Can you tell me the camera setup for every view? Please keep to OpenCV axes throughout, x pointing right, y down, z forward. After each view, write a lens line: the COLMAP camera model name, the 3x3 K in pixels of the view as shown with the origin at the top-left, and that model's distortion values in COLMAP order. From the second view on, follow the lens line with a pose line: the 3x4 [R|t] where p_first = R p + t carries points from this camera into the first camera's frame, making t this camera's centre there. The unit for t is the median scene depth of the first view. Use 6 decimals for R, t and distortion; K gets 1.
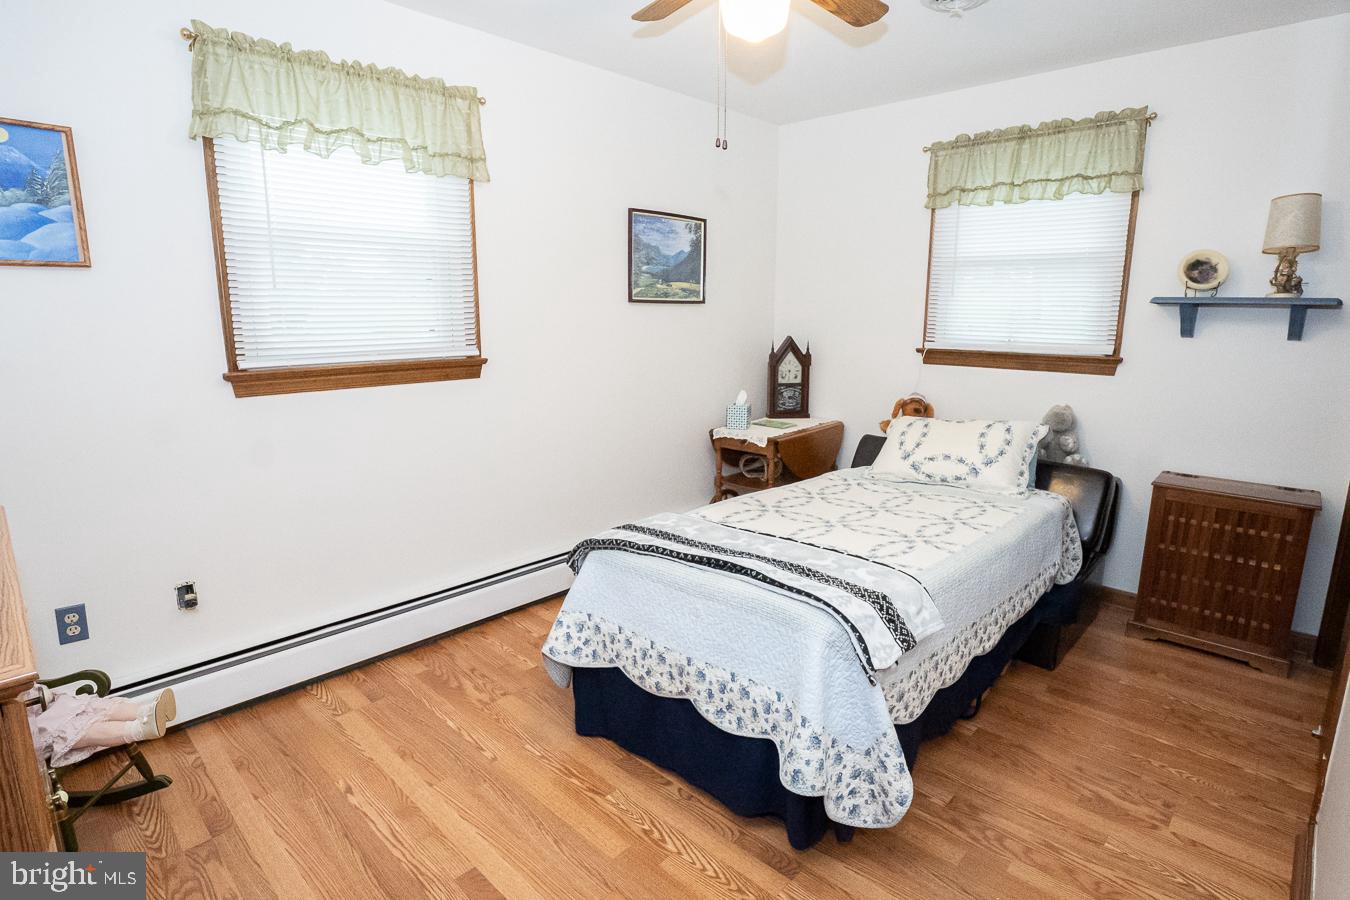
lens RADIAL K [[658.2, 0, 675.0], [0, 658.2, 450.0], [0, 0, 1]] dist [-0.040950, 0.010522]
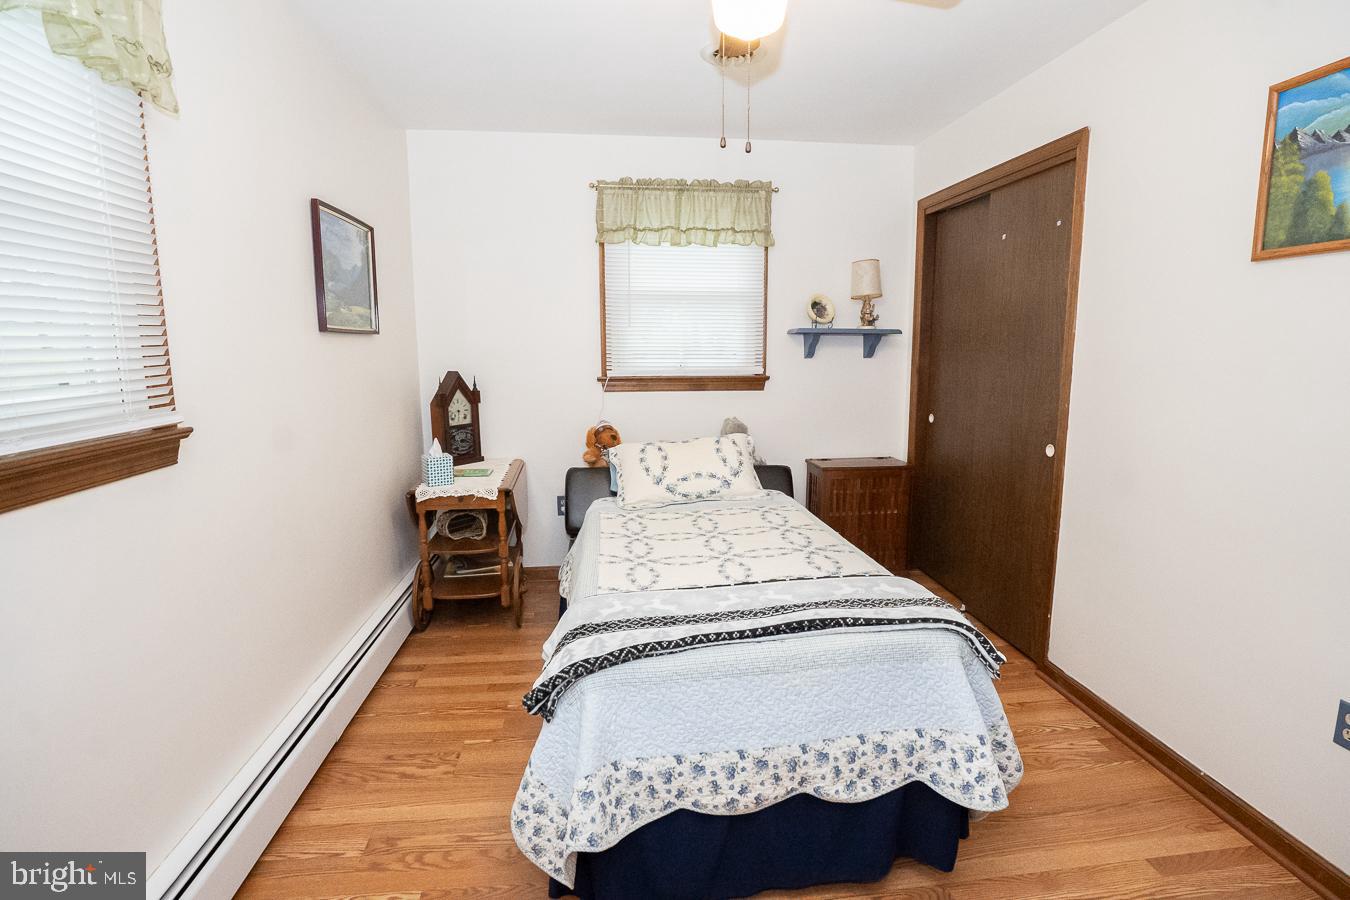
lens RADIAL K [[639.4, 0, 675.0], [0, 639.4, 450.0], [0, 0, 1]] dist [-0.040034, 0.008579]
pose [[0.662254, -0.128255, 0.738221, -0.443397], [0.160827, 0.986610, 0.027132, -0.074857], [-0.731816, 0.100758, 0.674013, 0.363859]]
